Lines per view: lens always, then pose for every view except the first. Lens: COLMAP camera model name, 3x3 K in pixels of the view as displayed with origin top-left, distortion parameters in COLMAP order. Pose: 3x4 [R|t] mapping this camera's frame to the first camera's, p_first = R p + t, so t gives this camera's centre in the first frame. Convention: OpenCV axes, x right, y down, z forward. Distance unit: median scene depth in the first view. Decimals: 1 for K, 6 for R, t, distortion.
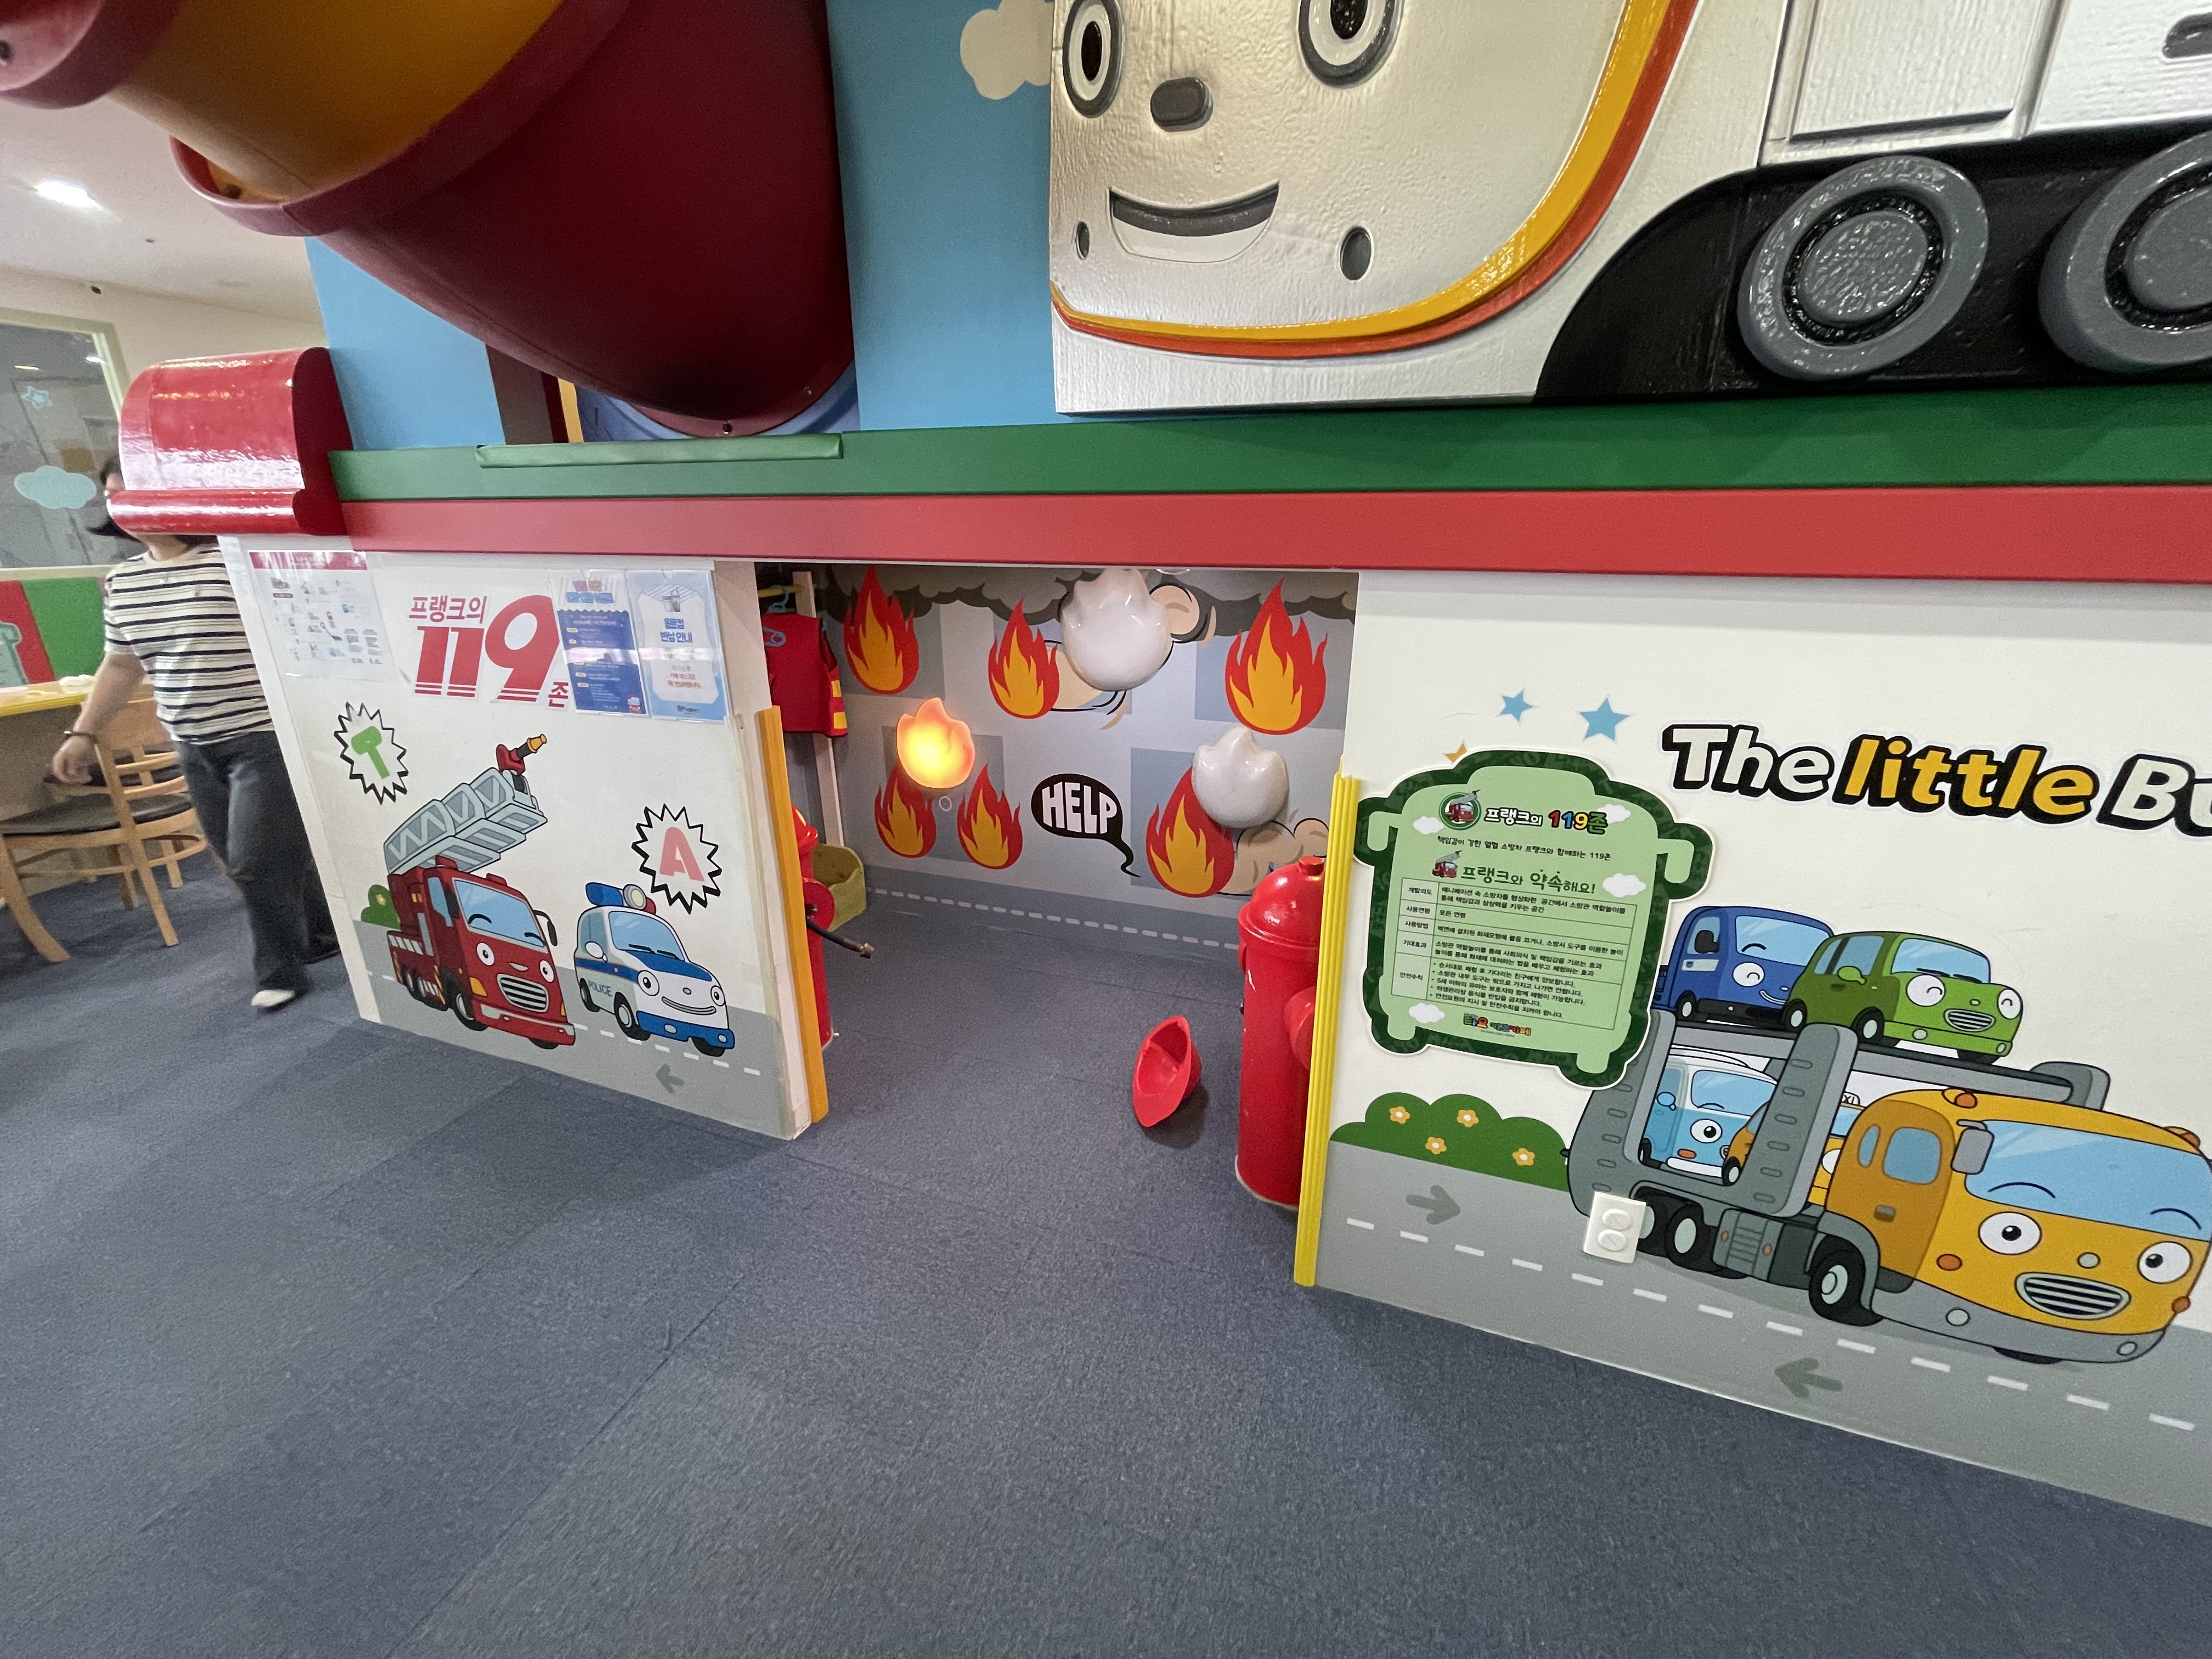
lens RADIAL K [[901.5, 0, 1101.3], [0, 901.5, 832.8], [0, 0, 1]] dist [0.000330, -0.000009]
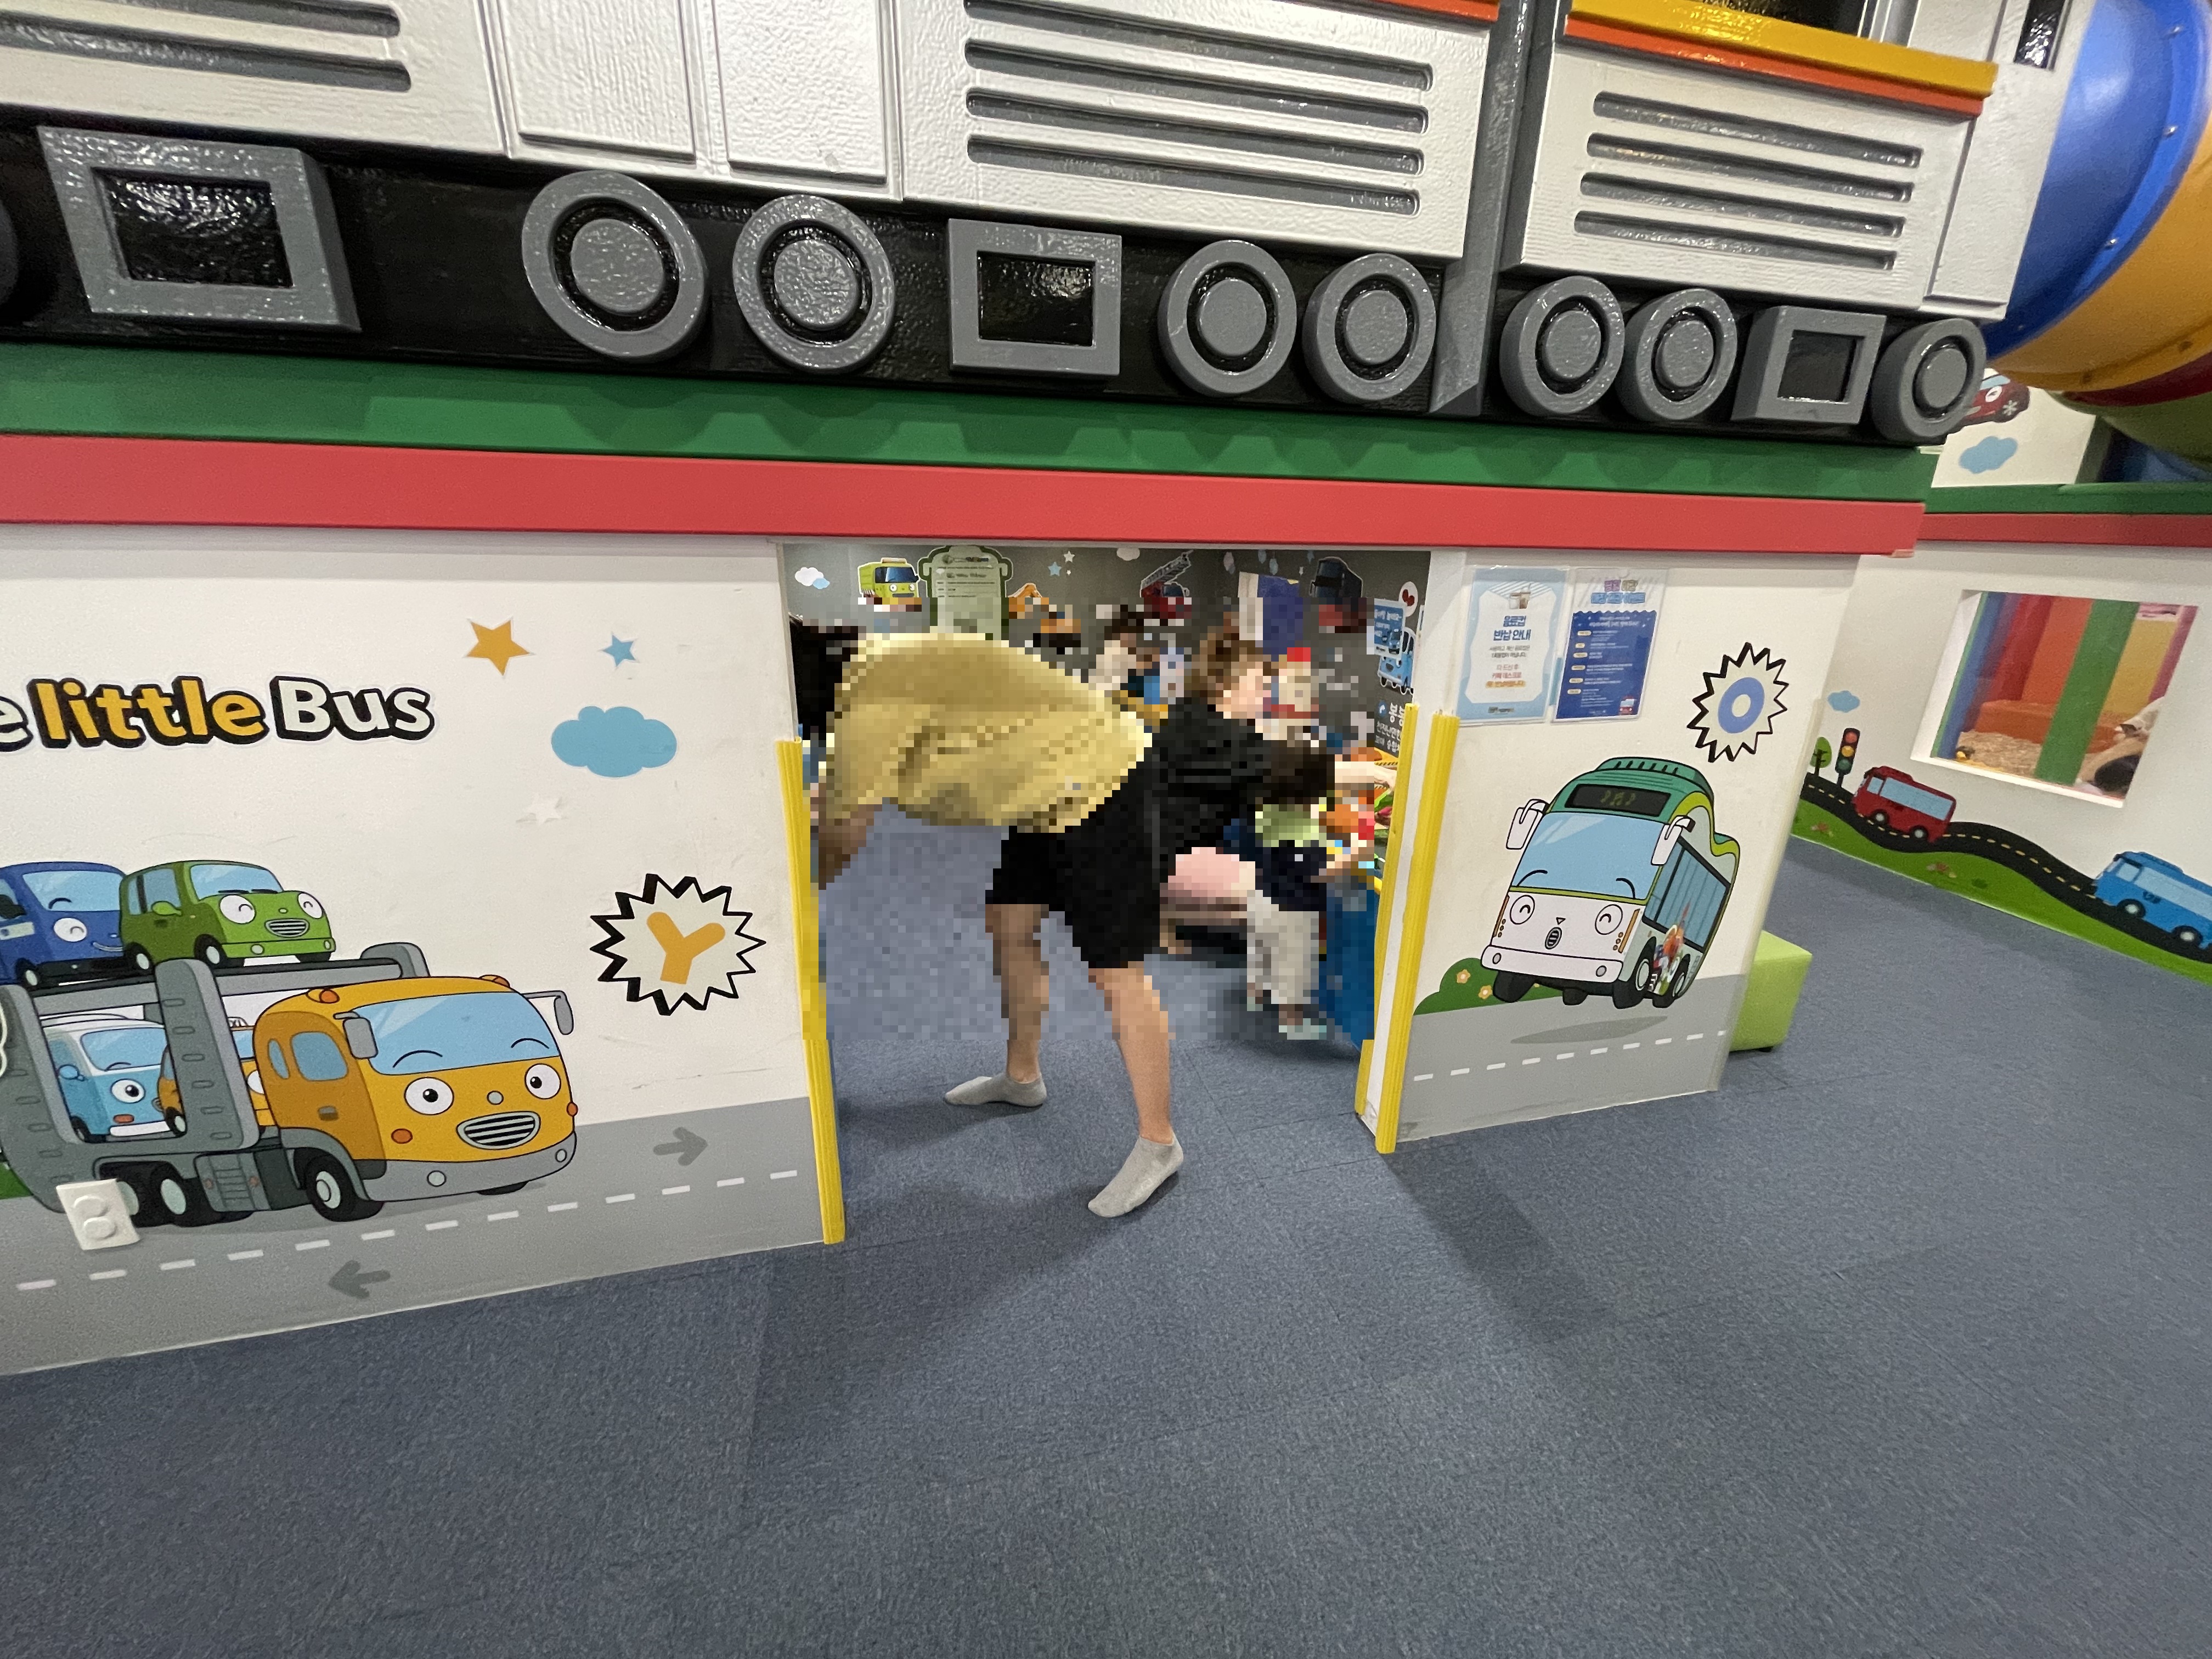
lens RADIAL K [[901.5, 0, 1101.6], [0, 901.5, 824.7], [0, 0, 1]] dist [0.000330, -0.000009]
pose [[0.821646, -0.169114, 0.544333, 1.120472], [0.166692, 0.984515, 0.054256, 0.177327], [-0.545079, 0.046157, 0.837113, -0.447690]]
